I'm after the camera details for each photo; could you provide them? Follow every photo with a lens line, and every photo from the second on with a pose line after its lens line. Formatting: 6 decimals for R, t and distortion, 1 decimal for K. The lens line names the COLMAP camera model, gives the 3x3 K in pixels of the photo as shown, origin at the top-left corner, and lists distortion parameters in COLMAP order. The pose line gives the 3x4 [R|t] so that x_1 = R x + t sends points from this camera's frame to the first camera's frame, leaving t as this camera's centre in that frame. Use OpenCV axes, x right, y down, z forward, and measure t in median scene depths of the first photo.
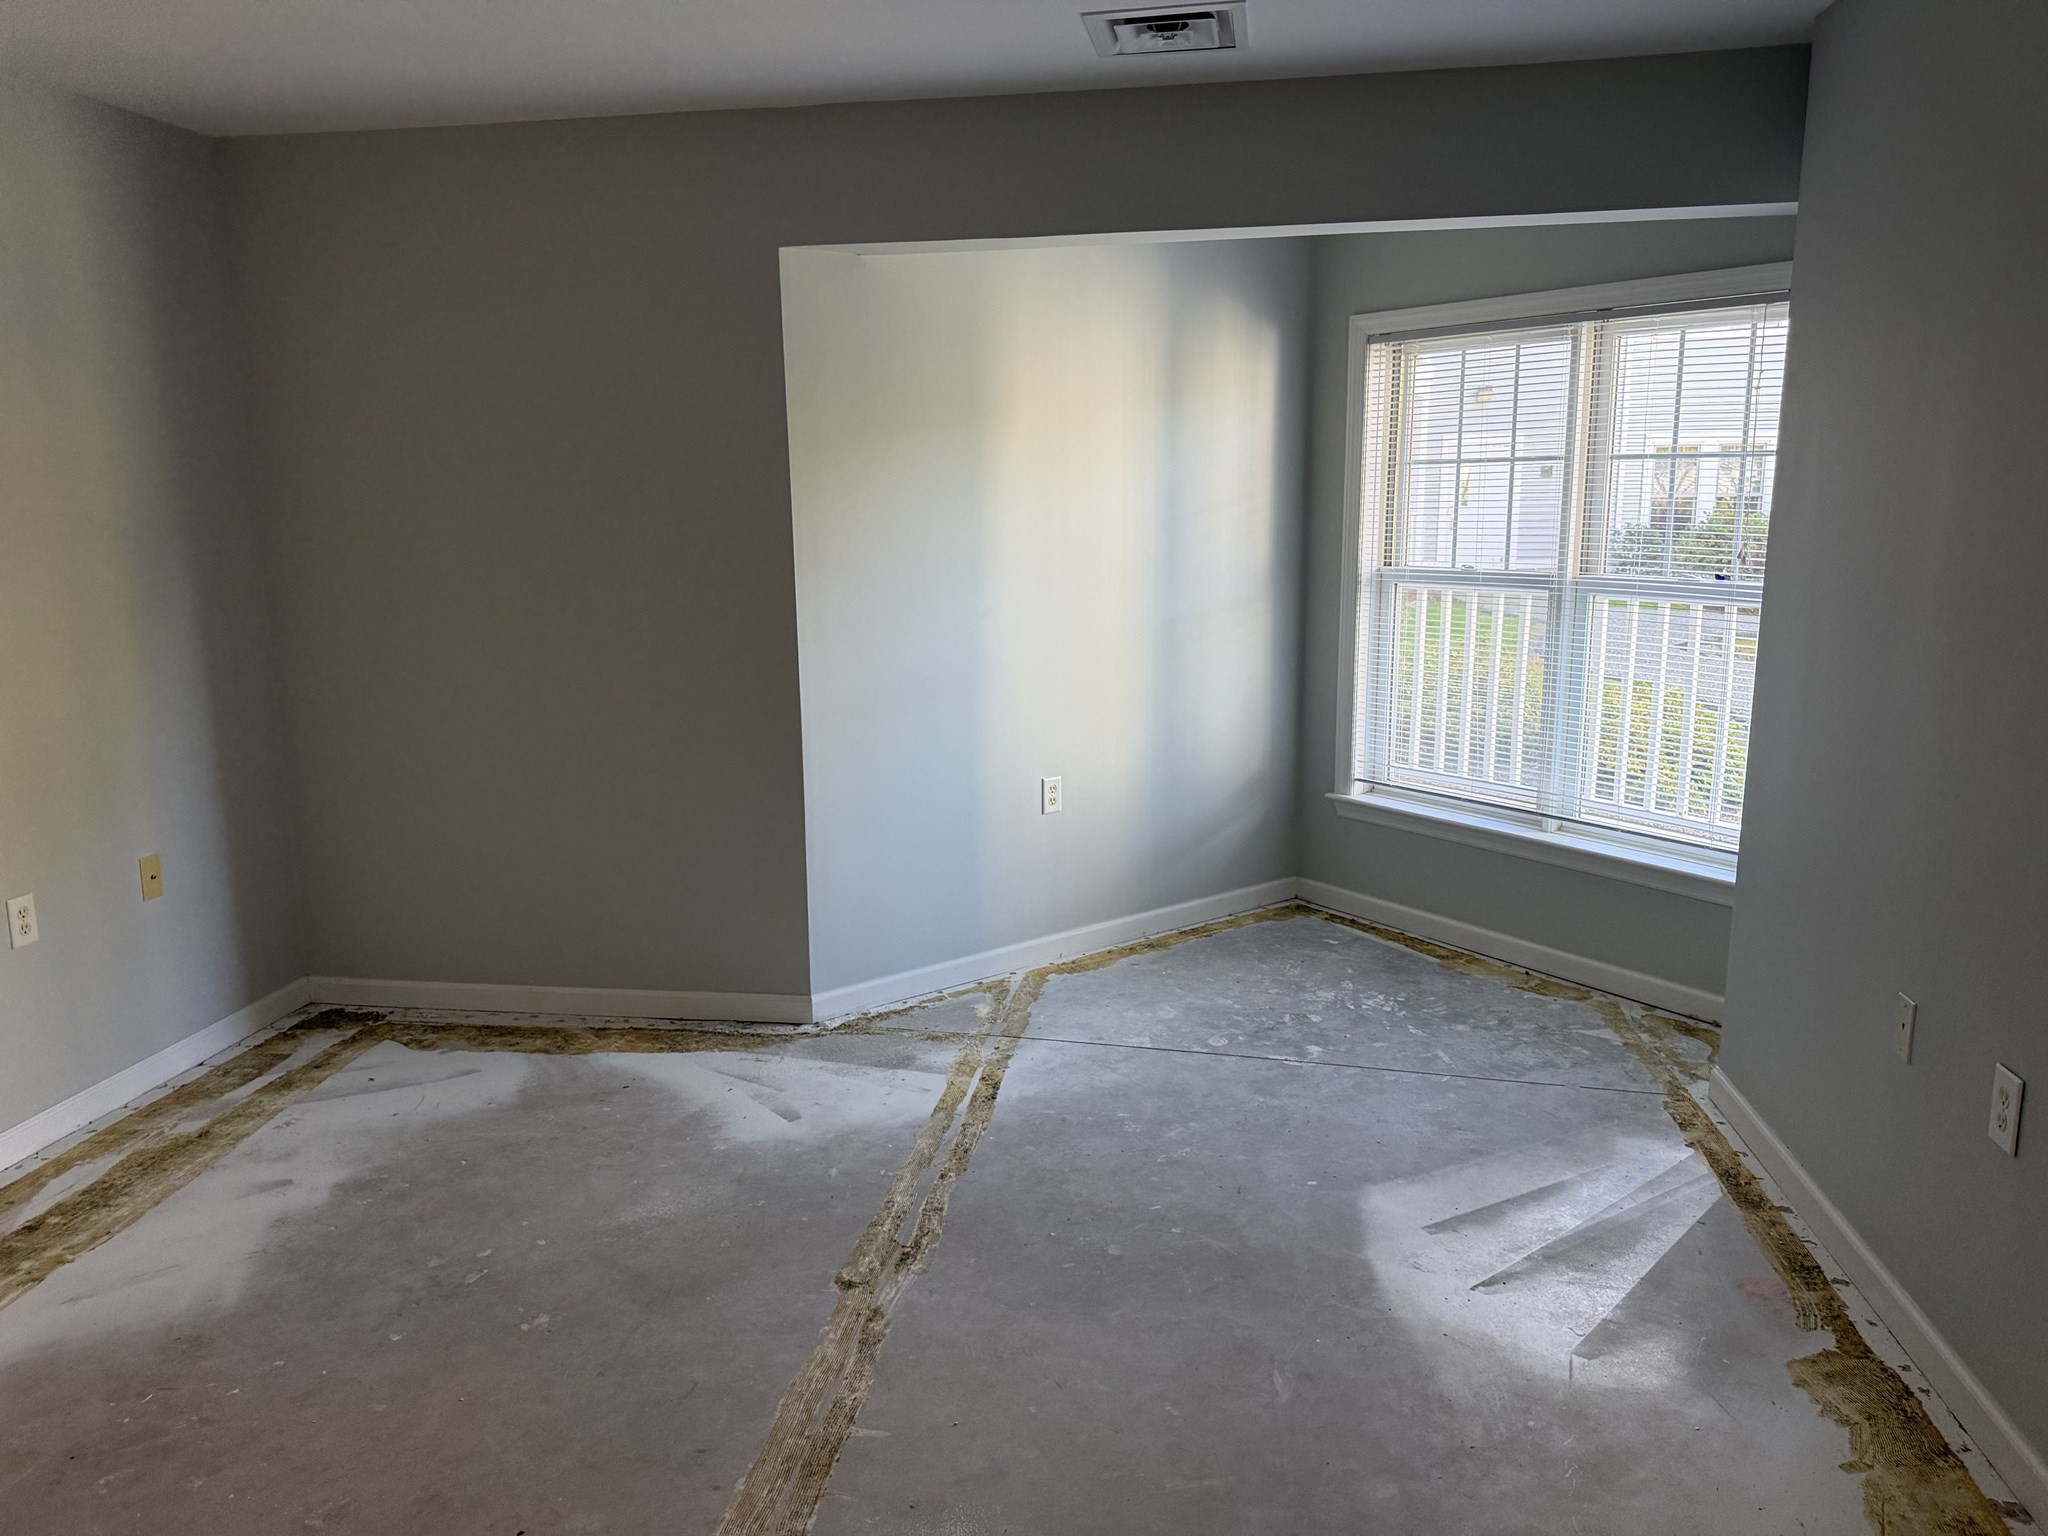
lens RADIAL K [[1462.9, 0, 1024.0], [0, 1462.9, 768.0], [0, 0, 1]] dist [0.066255, -0.076858]
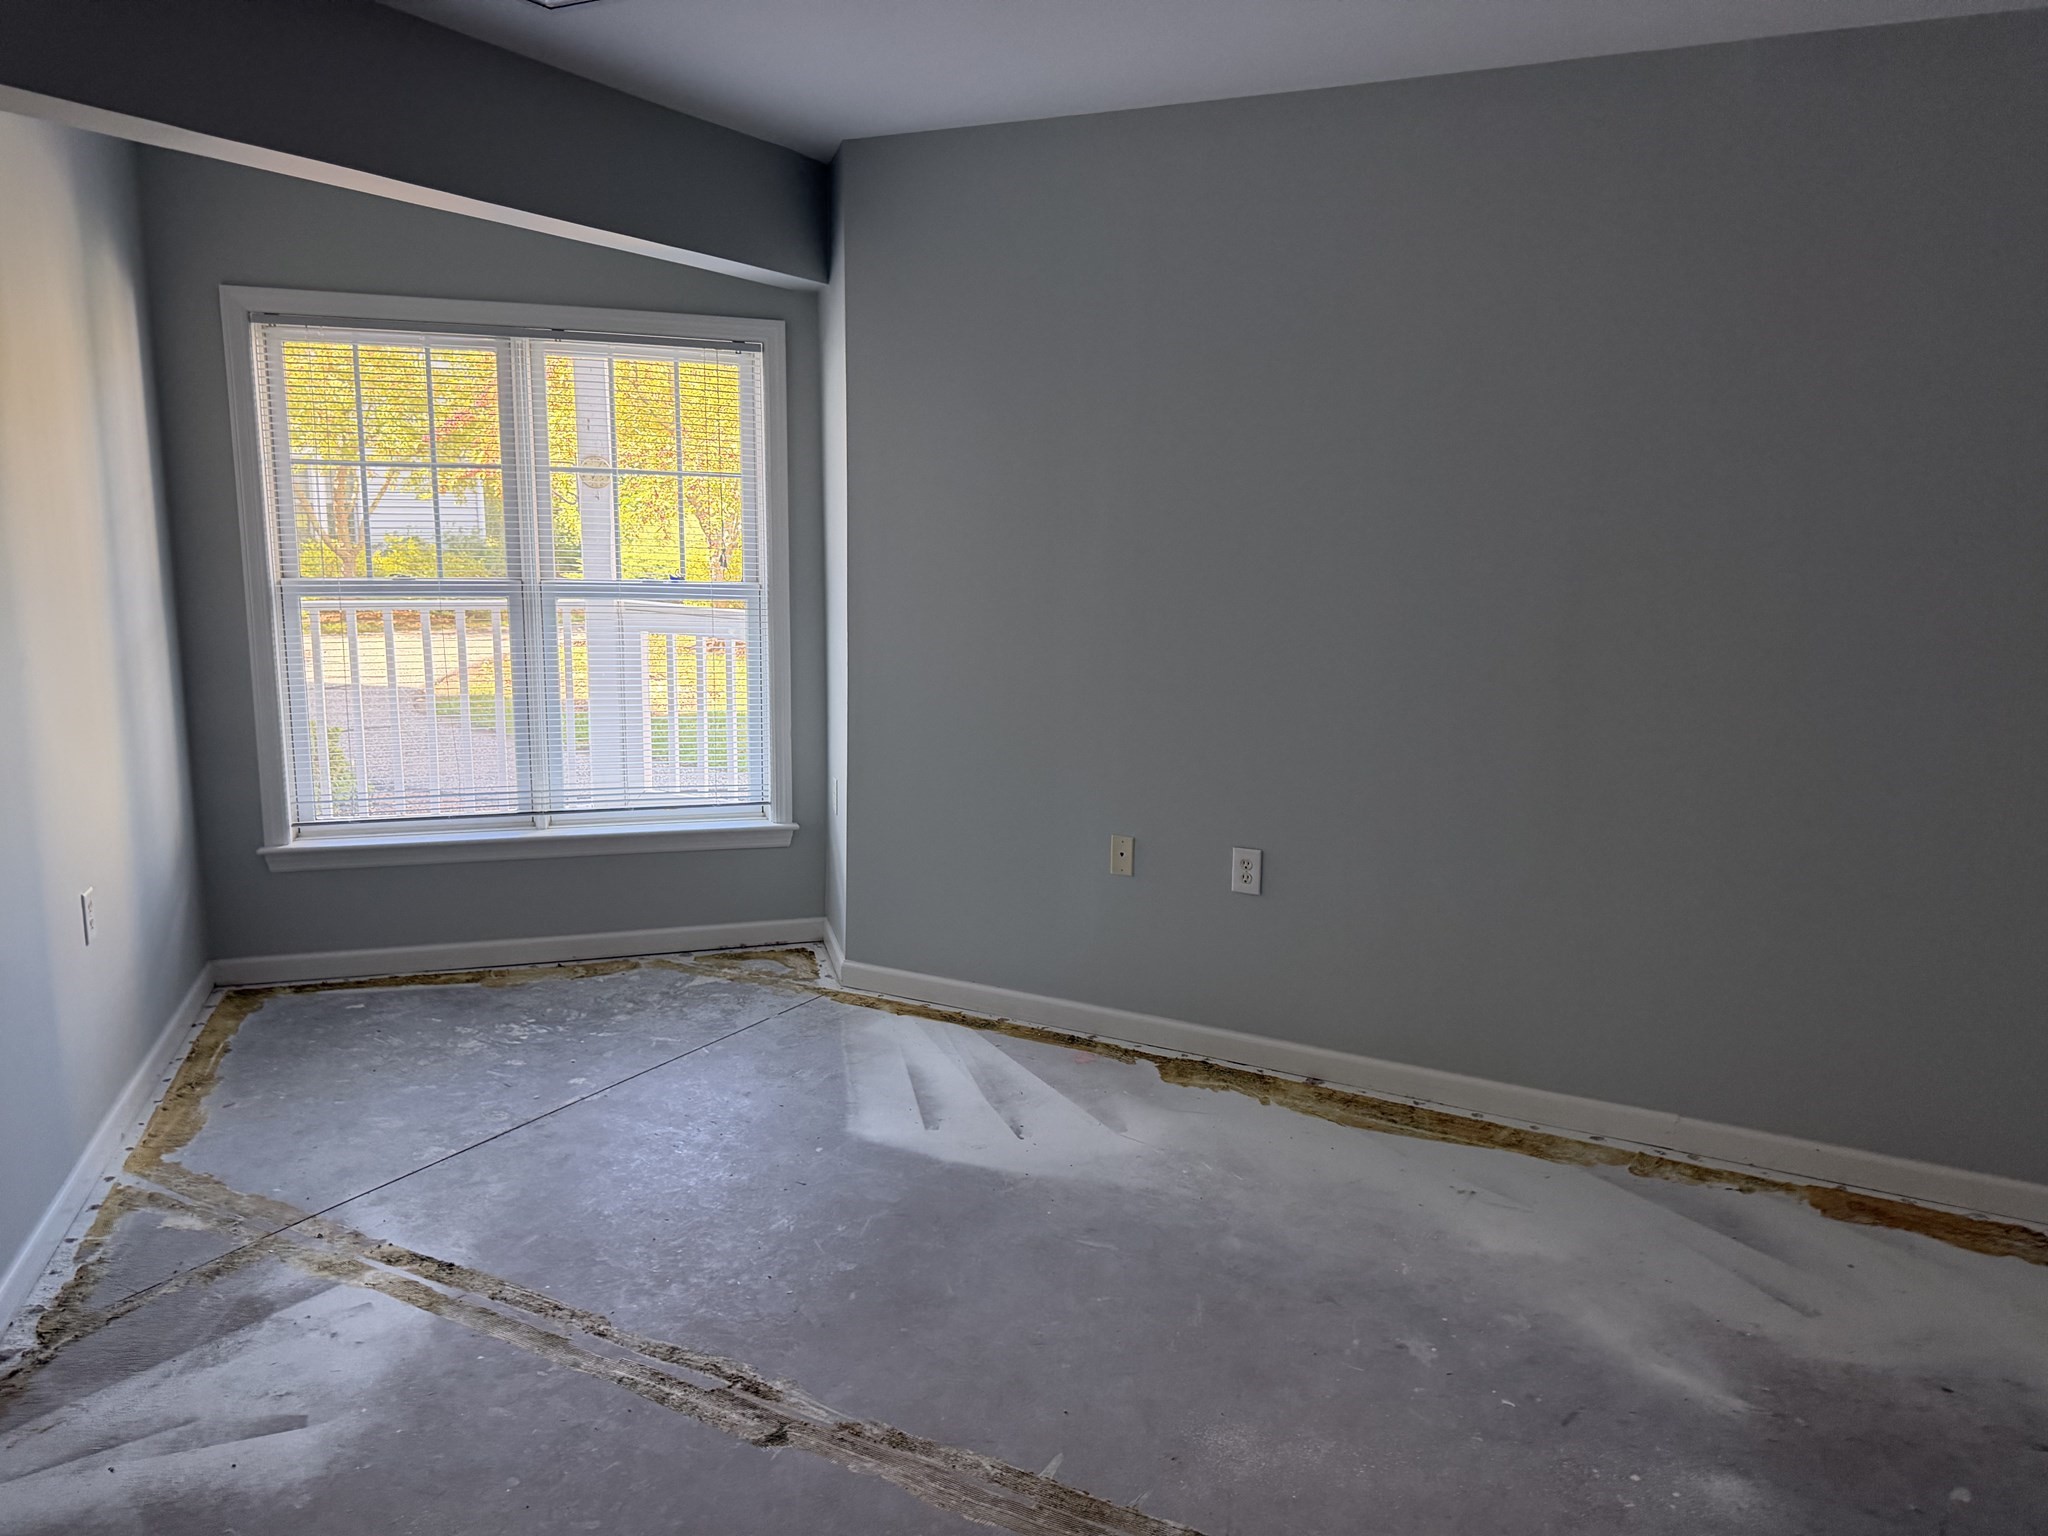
lens RADIAL K [[1462.9, 0, 1024.0], [0, 1462.9, 768.0], [0, 0, 1]] dist [0.066255, -0.076858]
pose [[0.305027, -0.158621, 0.939041, -0.537276], [0.160763, 0.980457, 0.113397, -0.064913], [-0.938677, 0.116374, 0.324566, 0.363970]]
